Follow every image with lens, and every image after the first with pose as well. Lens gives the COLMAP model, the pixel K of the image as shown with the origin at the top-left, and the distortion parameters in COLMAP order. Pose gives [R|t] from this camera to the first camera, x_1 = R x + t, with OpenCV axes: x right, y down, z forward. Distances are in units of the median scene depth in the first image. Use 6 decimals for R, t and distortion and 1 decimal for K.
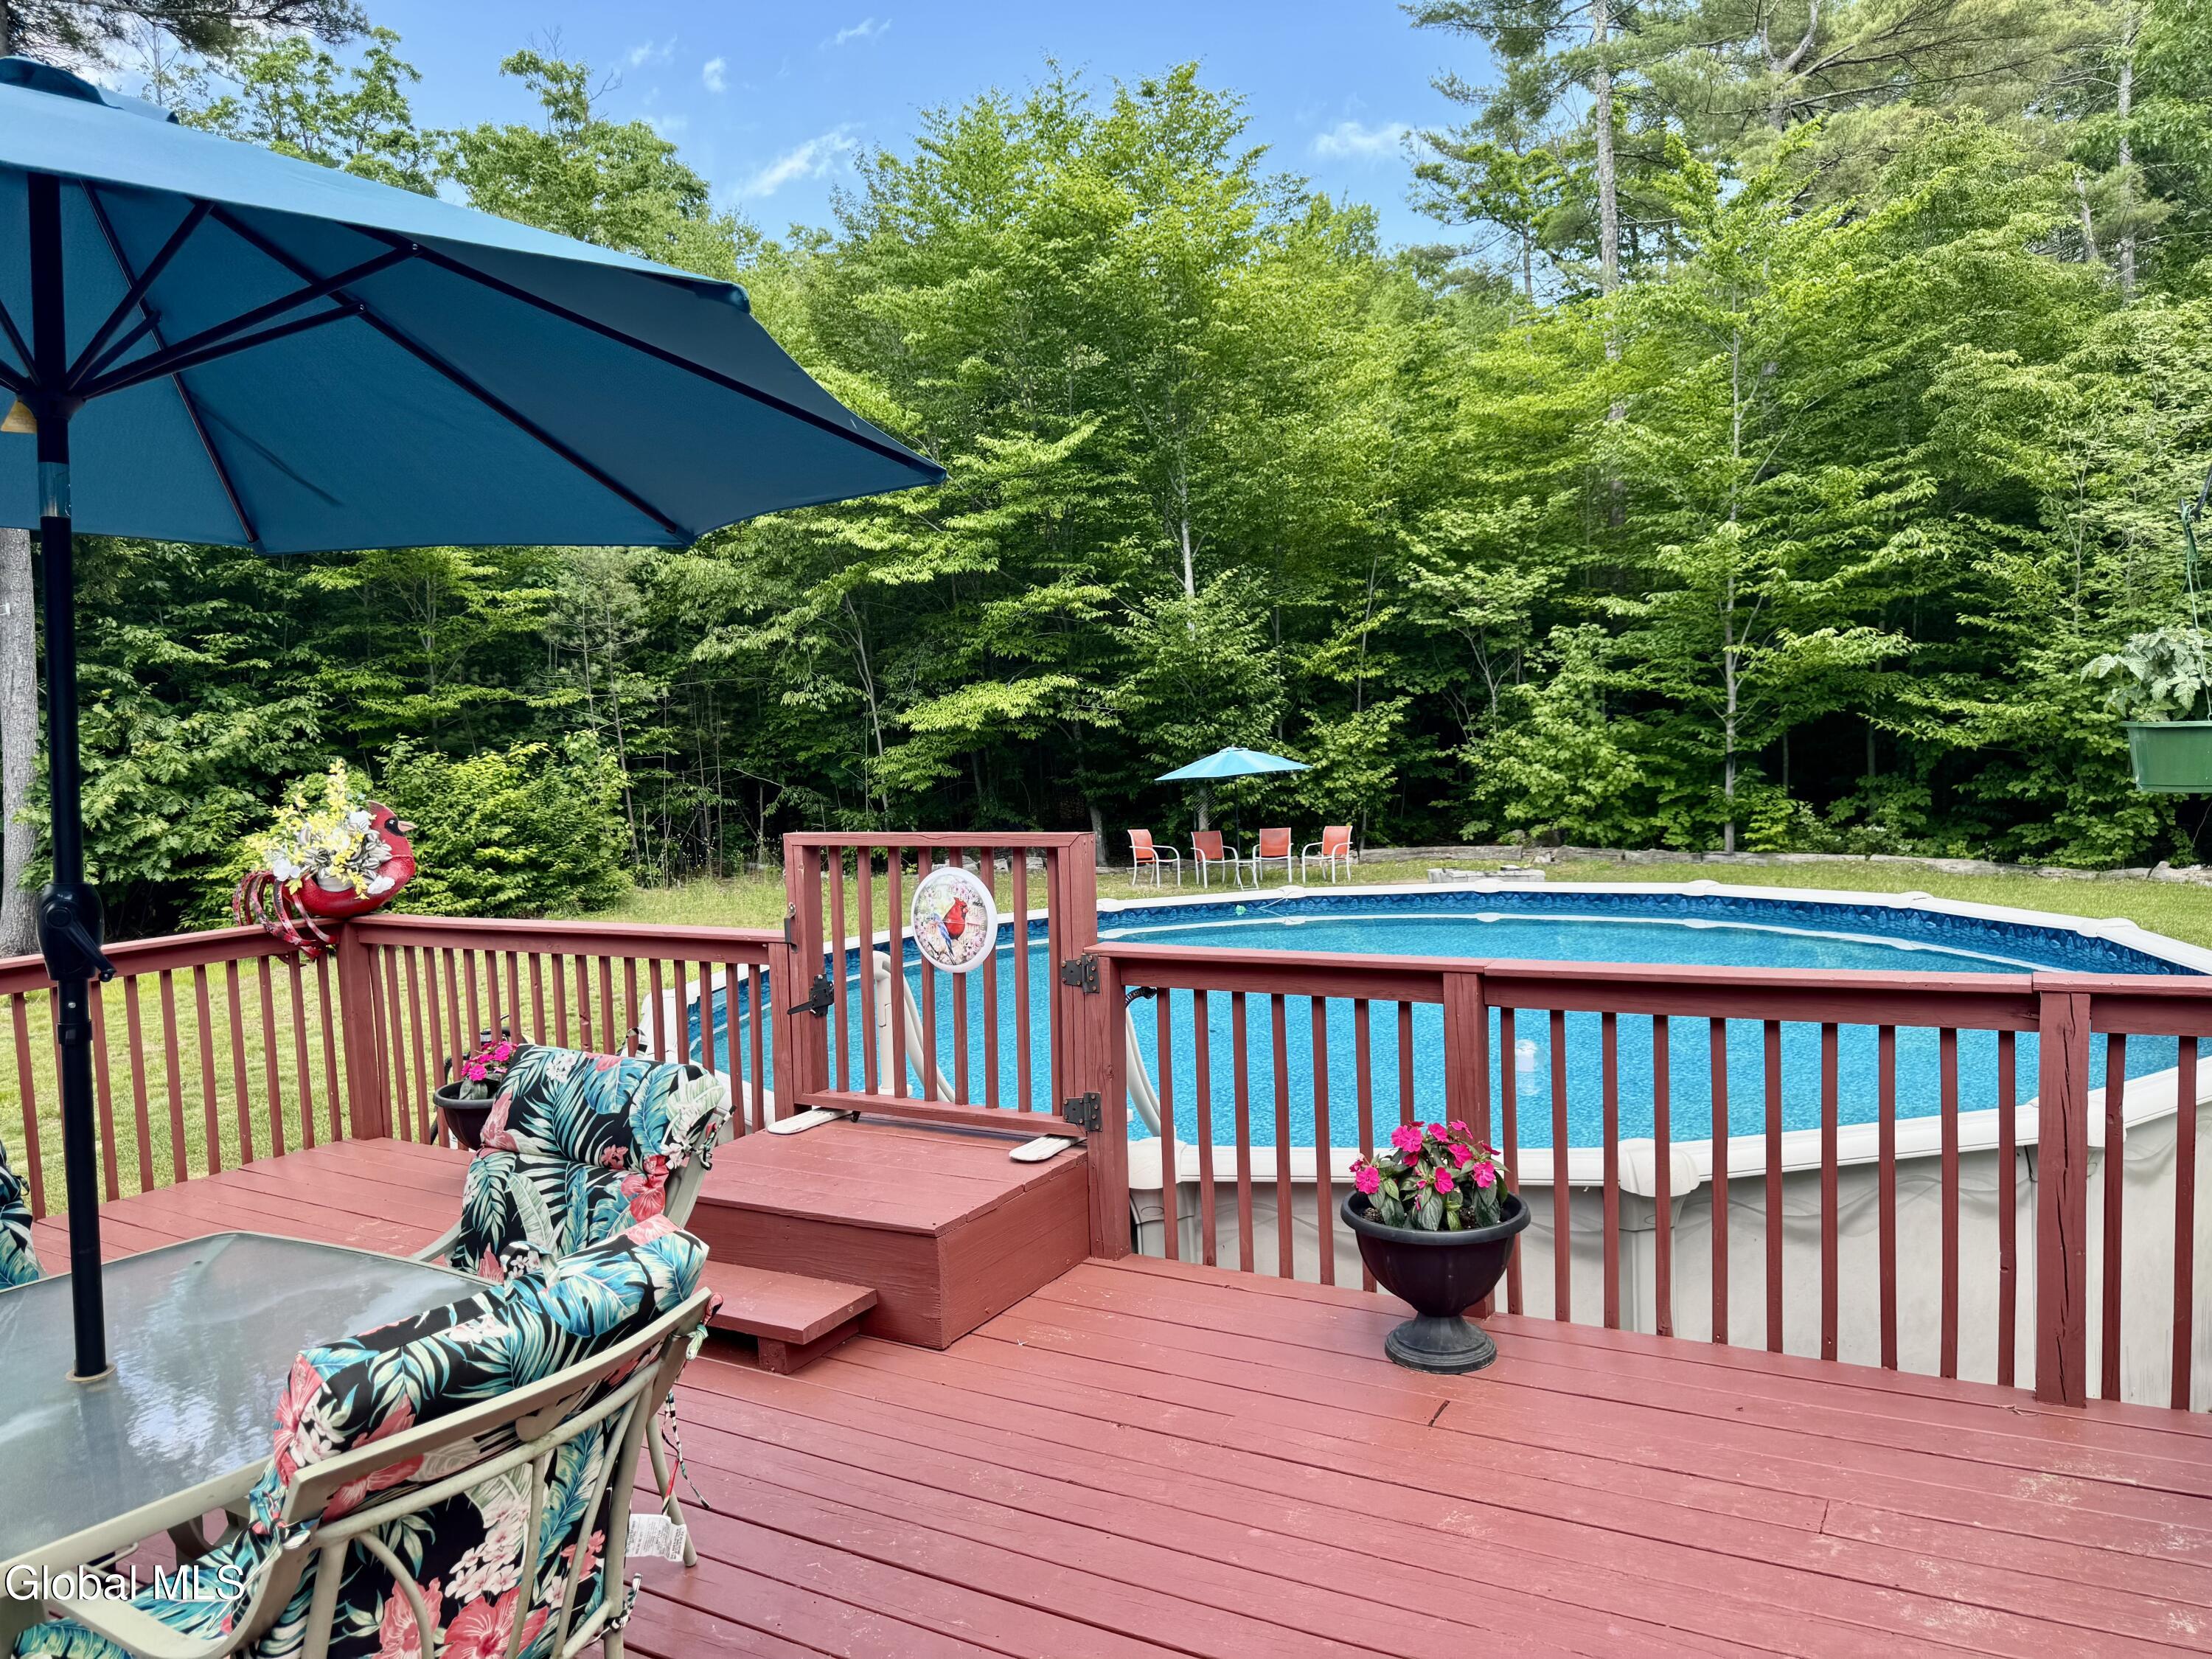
lens RADIAL K [[1545.1, 0, 1102.2], [0, 1545.1, 831.9], [0, 0, 1]] dist [0.088038, -0.129605]
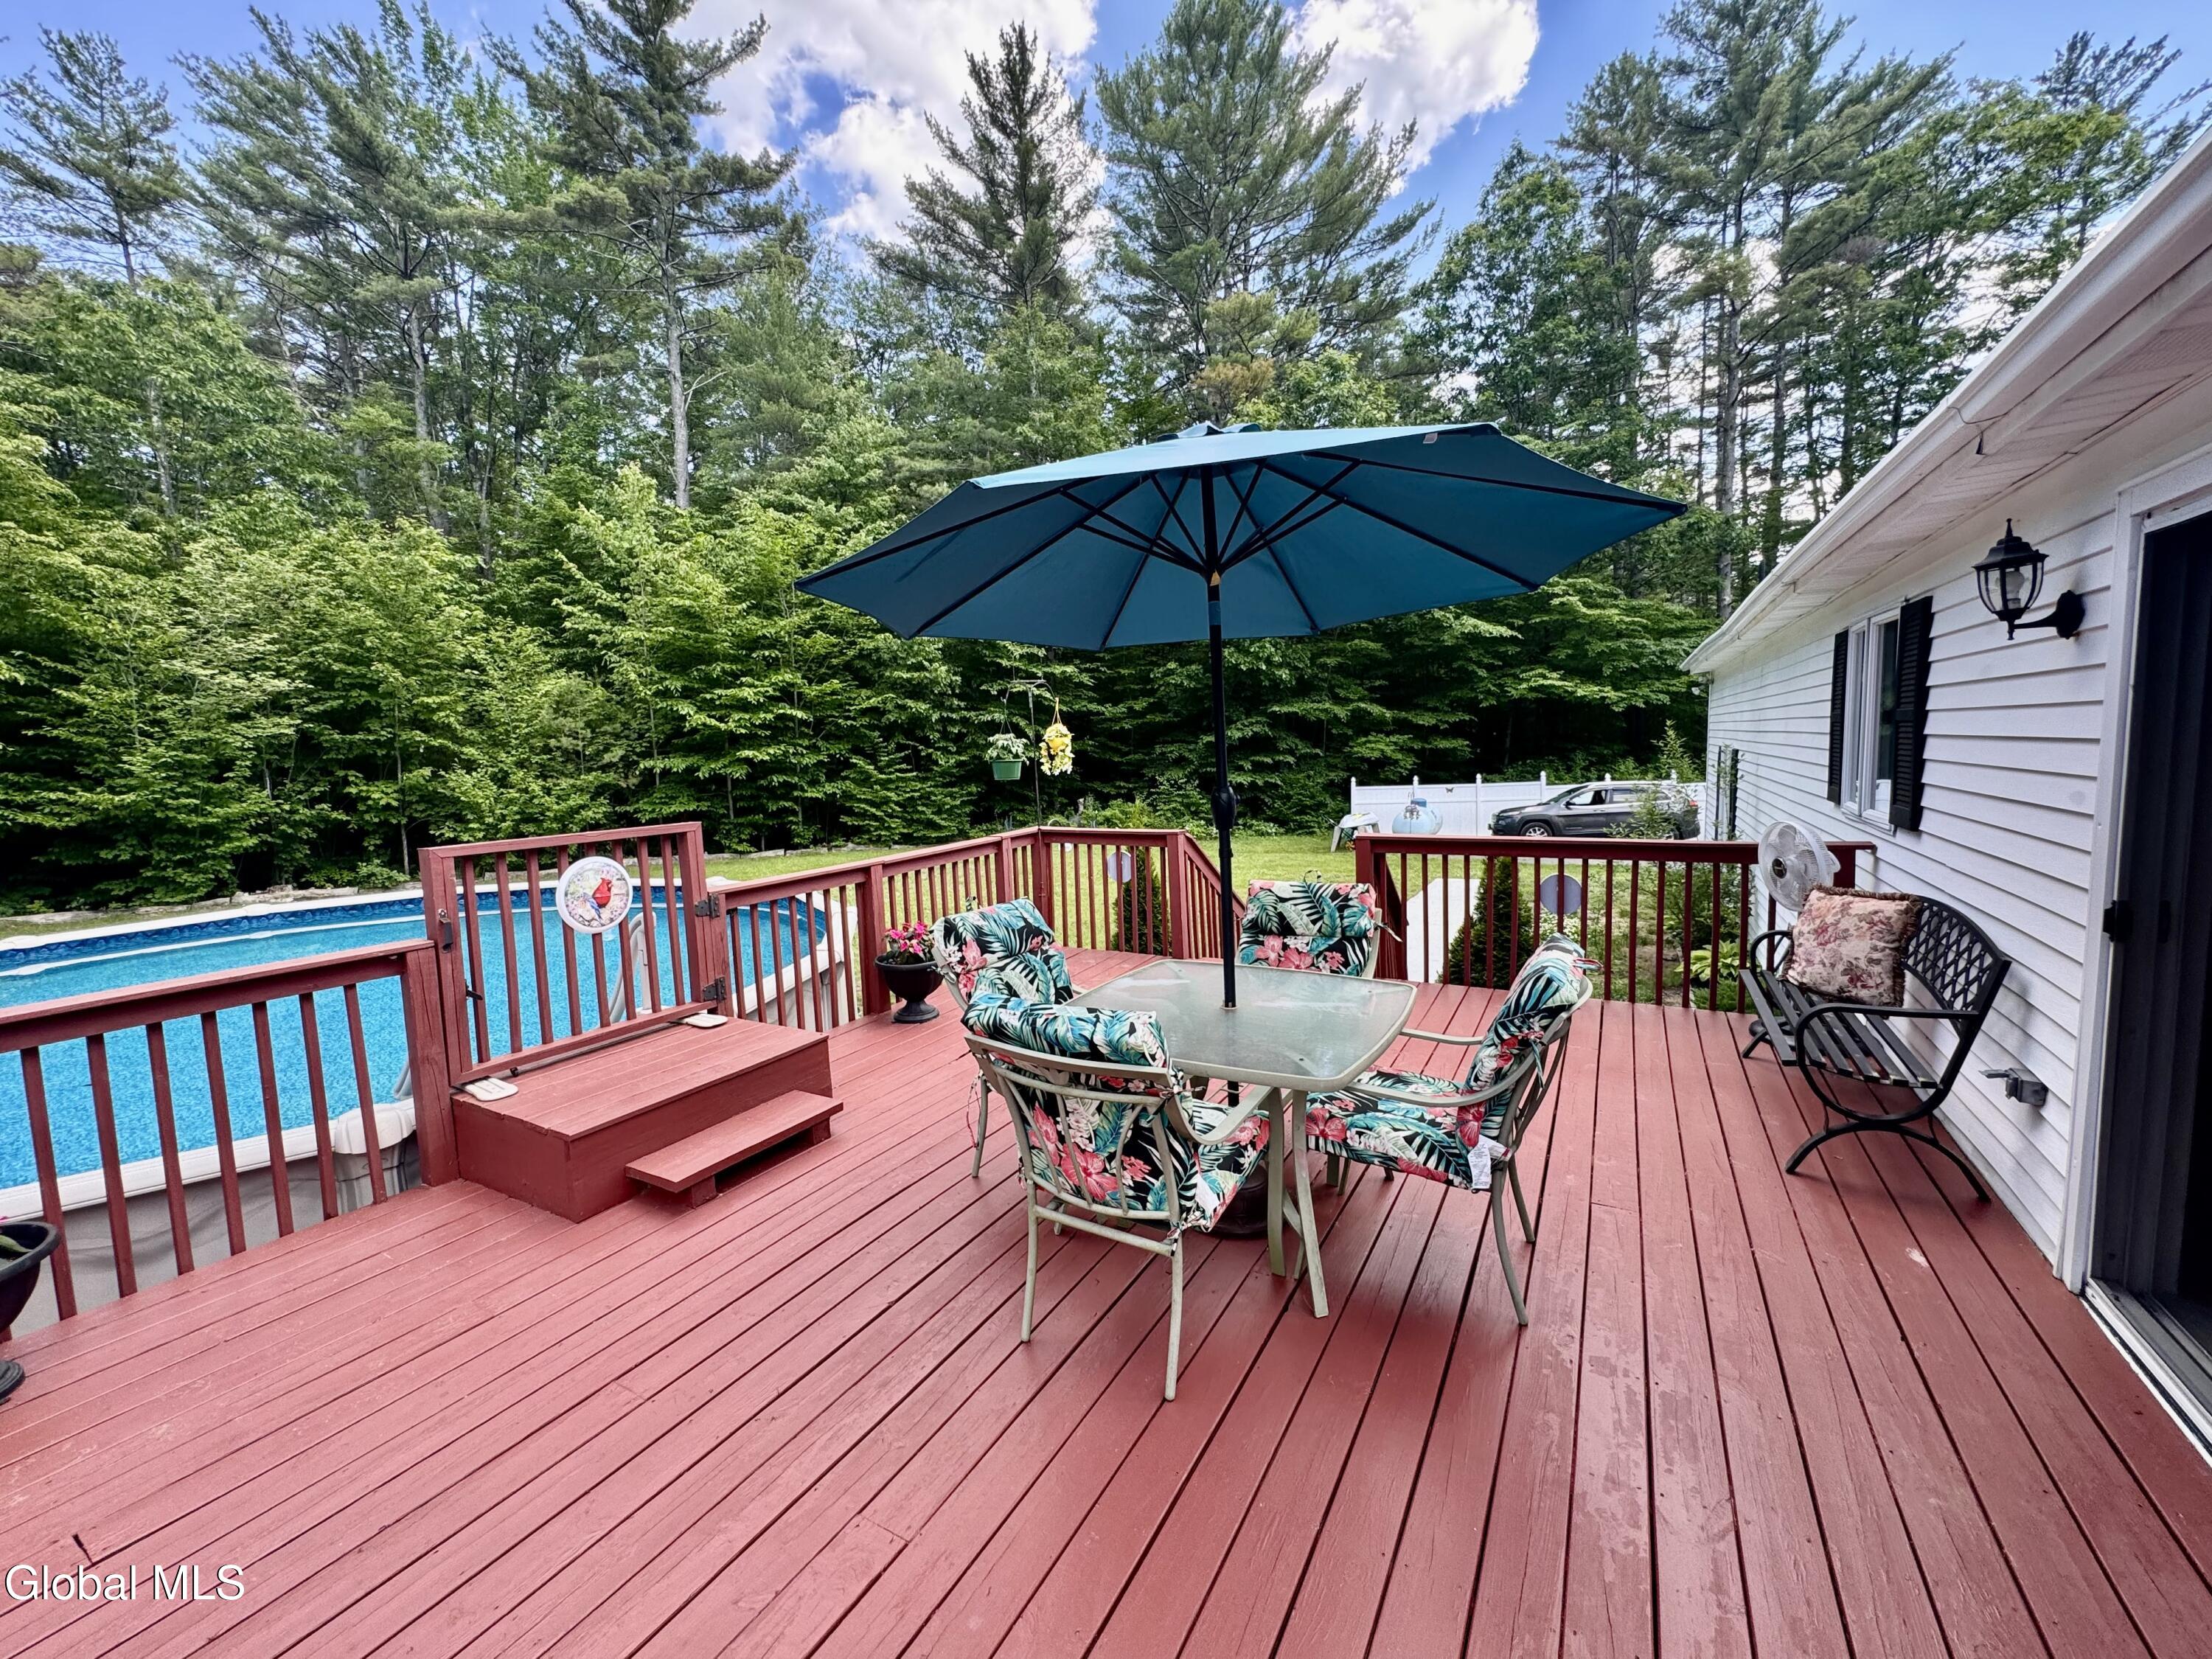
lens RADIAL K [[879.1, 0, 1103.0], [0, 879.1, 834.8], [0, 0, 1]] dist [-0.002485, -0.000183]
pose [[-0.005210, -0.056233, 0.998404, -1.241362], [0.102753, 0.993103, 0.056470, 0.007426], [-0.994693, 0.102883, 0.000604, 0.756330]]
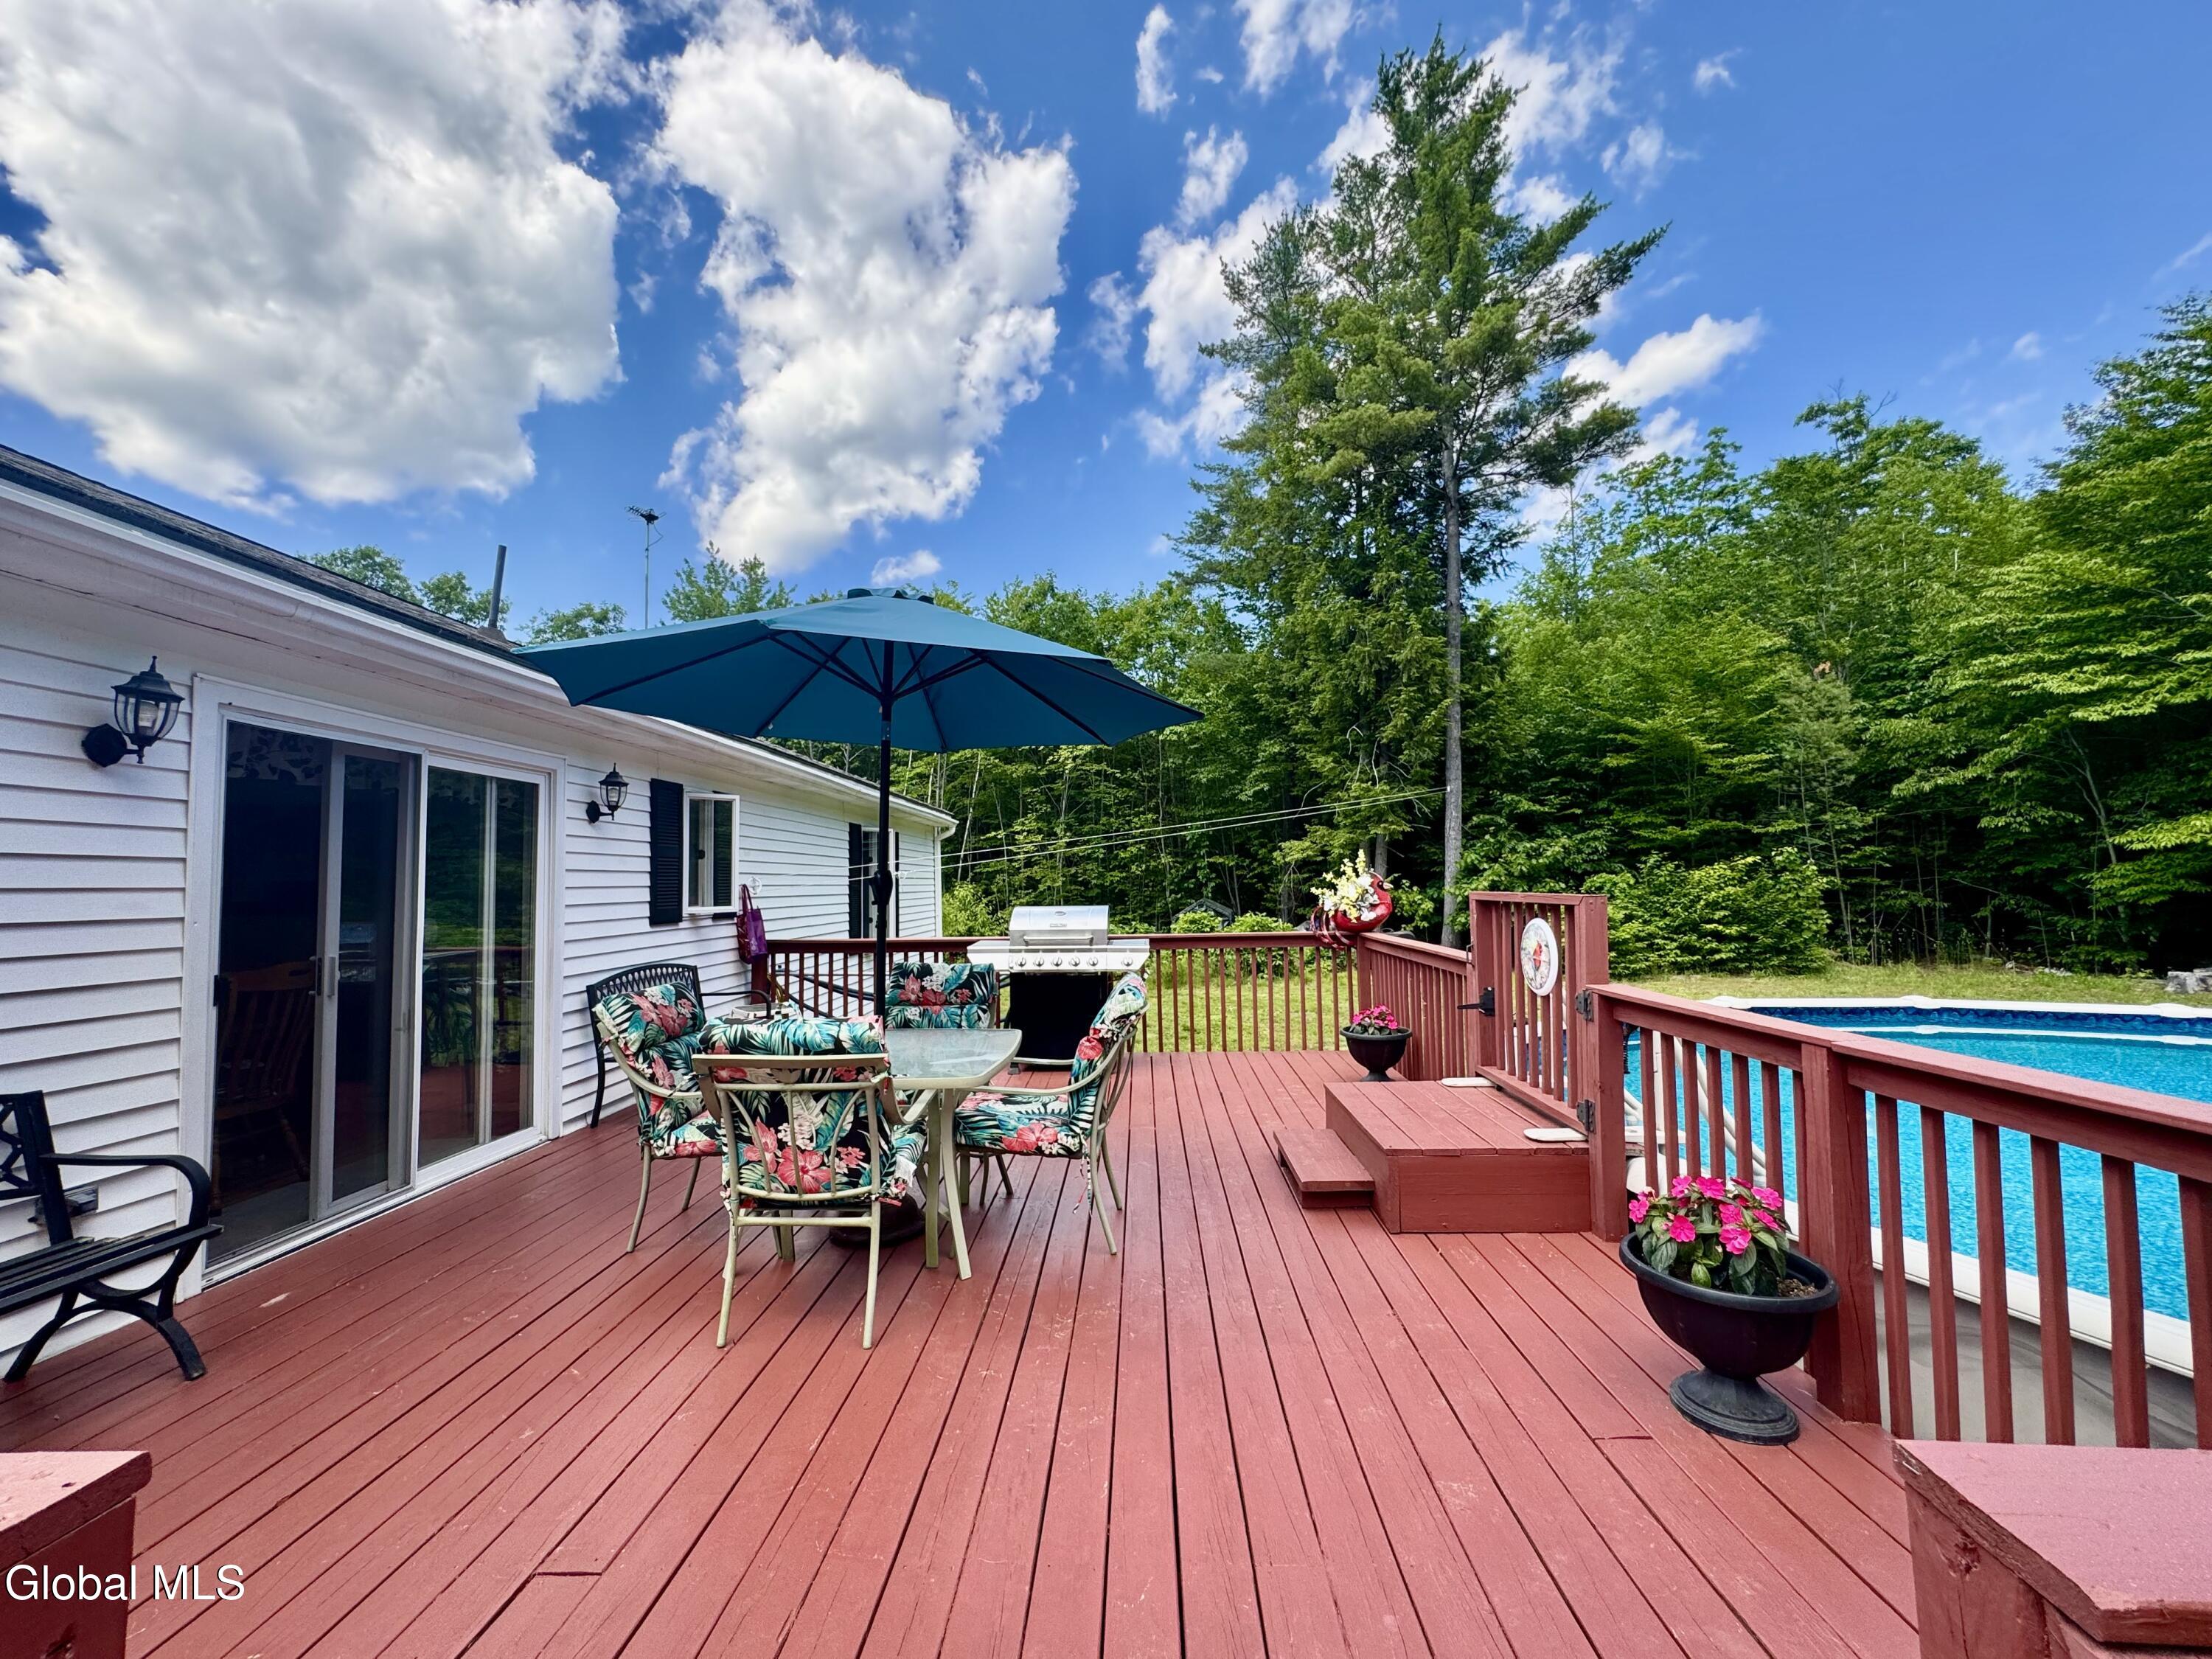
lens RADIAL K [[880.3, 0, 1109.5], [0, 880.3, 837.3], [0, 0, 1]] dist [-0.019419, 0.000057]
pose [[0.444349, -0.012167, -0.895771, 0.103375], [-0.062780, 0.997027, -0.044685, 0.000446], [0.893651, 0.076092, 0.442264, 0.071689]]
